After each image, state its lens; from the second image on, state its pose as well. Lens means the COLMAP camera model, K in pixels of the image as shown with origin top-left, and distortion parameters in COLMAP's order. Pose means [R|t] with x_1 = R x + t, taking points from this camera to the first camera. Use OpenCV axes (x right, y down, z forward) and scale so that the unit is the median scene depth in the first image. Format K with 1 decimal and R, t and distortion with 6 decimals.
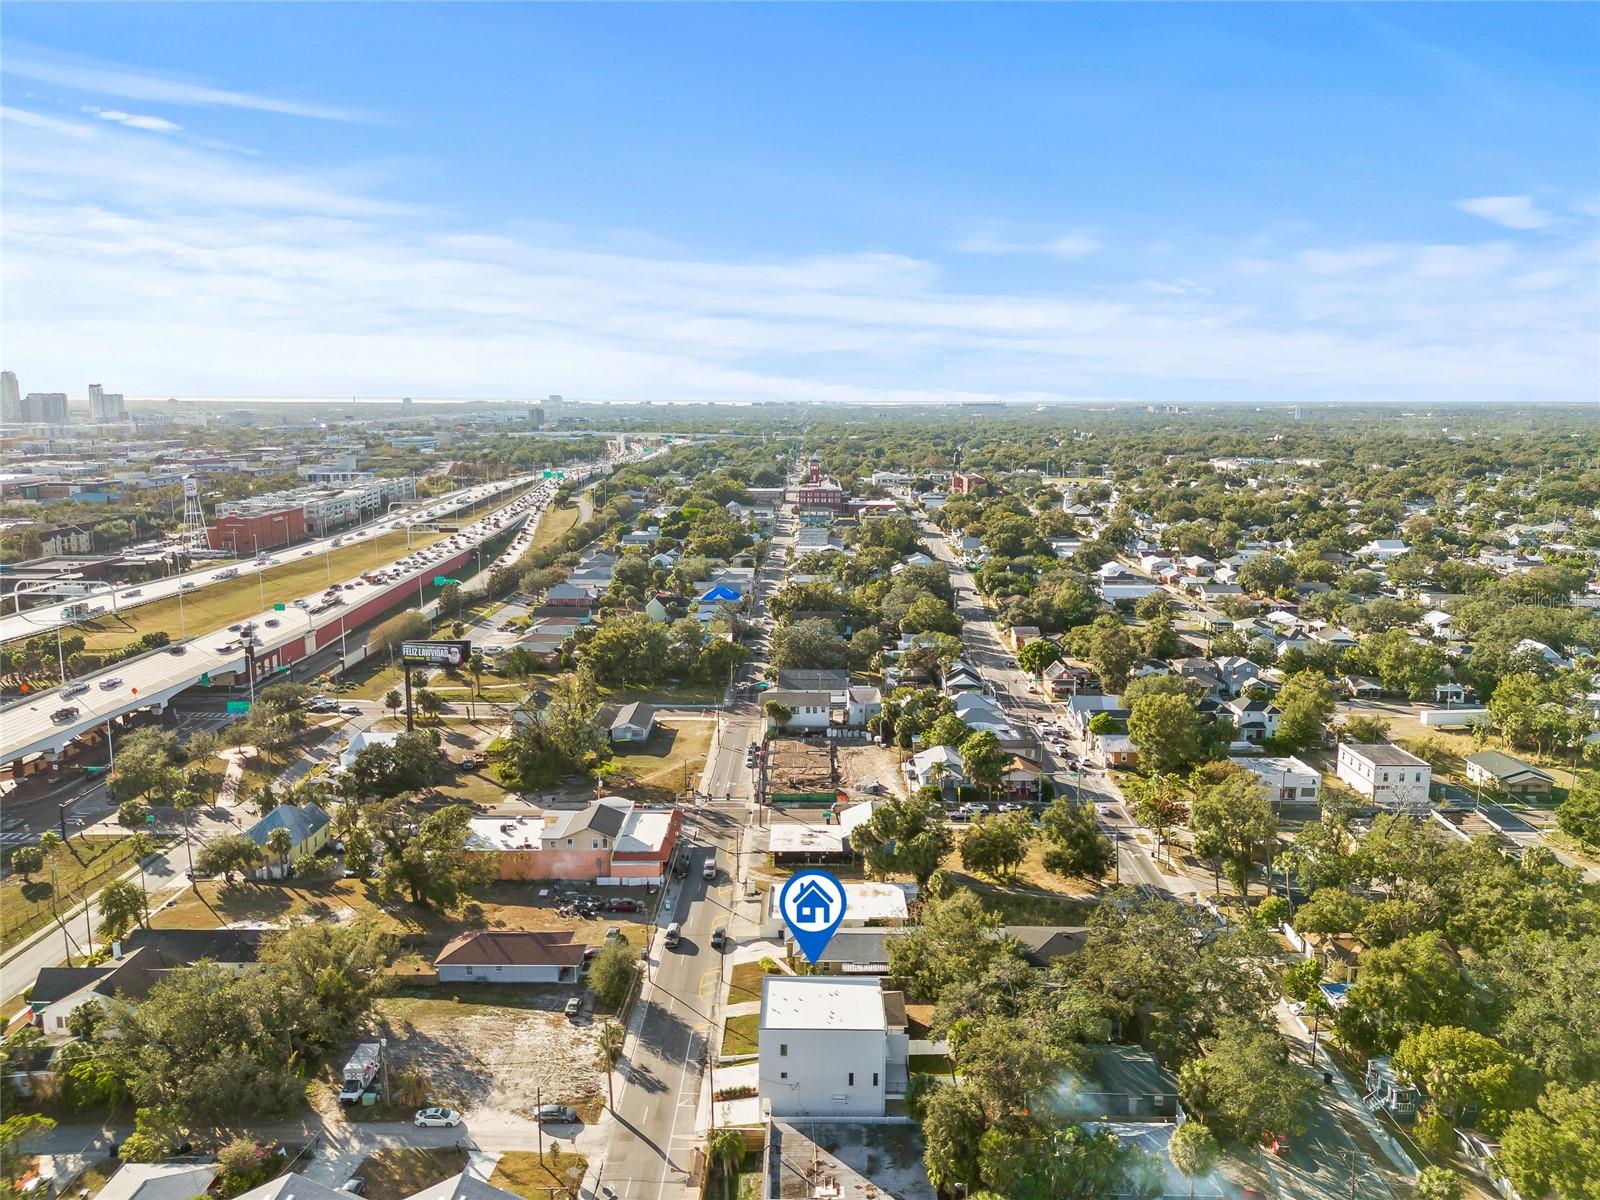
lens RADIAL K [[1195.0, 0, 798.2], [0, 1195.0, 601.1], [0, 0, 1]] dist [0.057770, -0.006118]
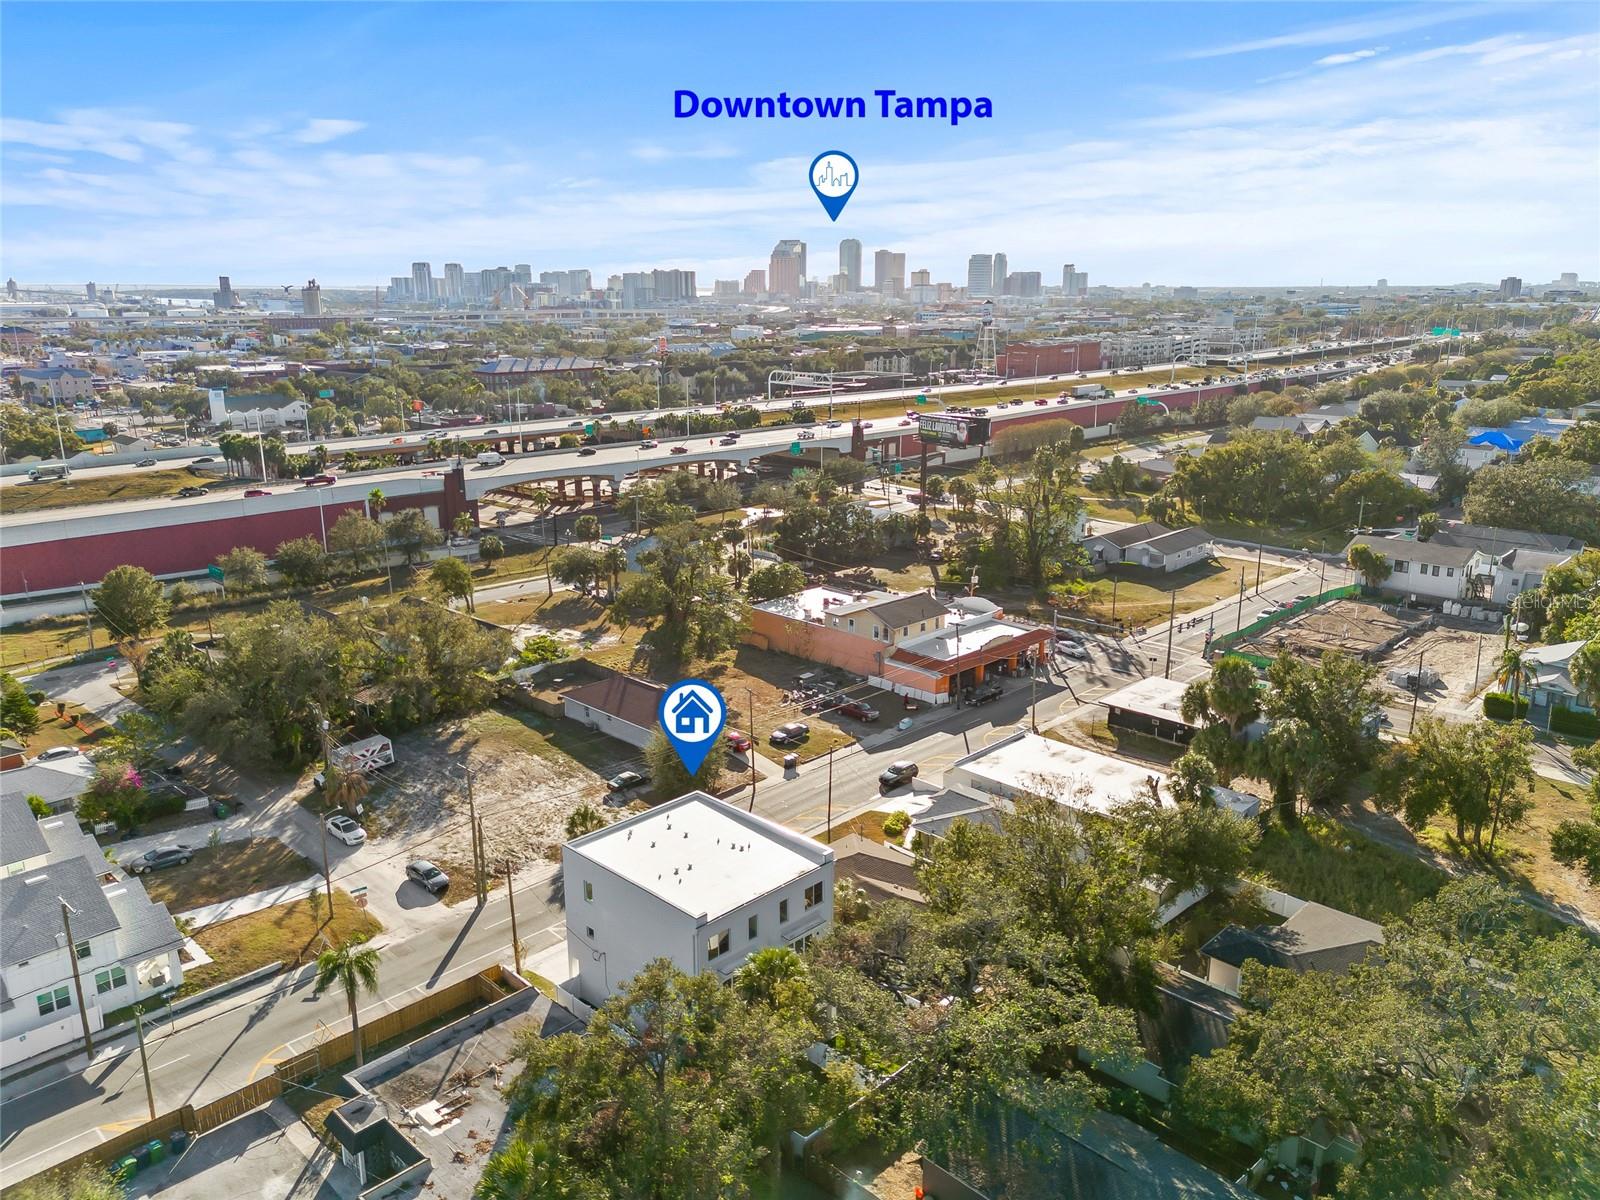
lens RADIAL K [[1195.0, 0, 800.9], [0, 1195.0, 602.5], [0, 0, 1]] dist [0.057770, -0.006118]
pose [[0.729274, 0.177936, -0.660680, 0.265854], [-0.119322, 0.983871, 0.133269, 0.081633], [0.673737, -0.018356, 0.738743, 0.377441]]
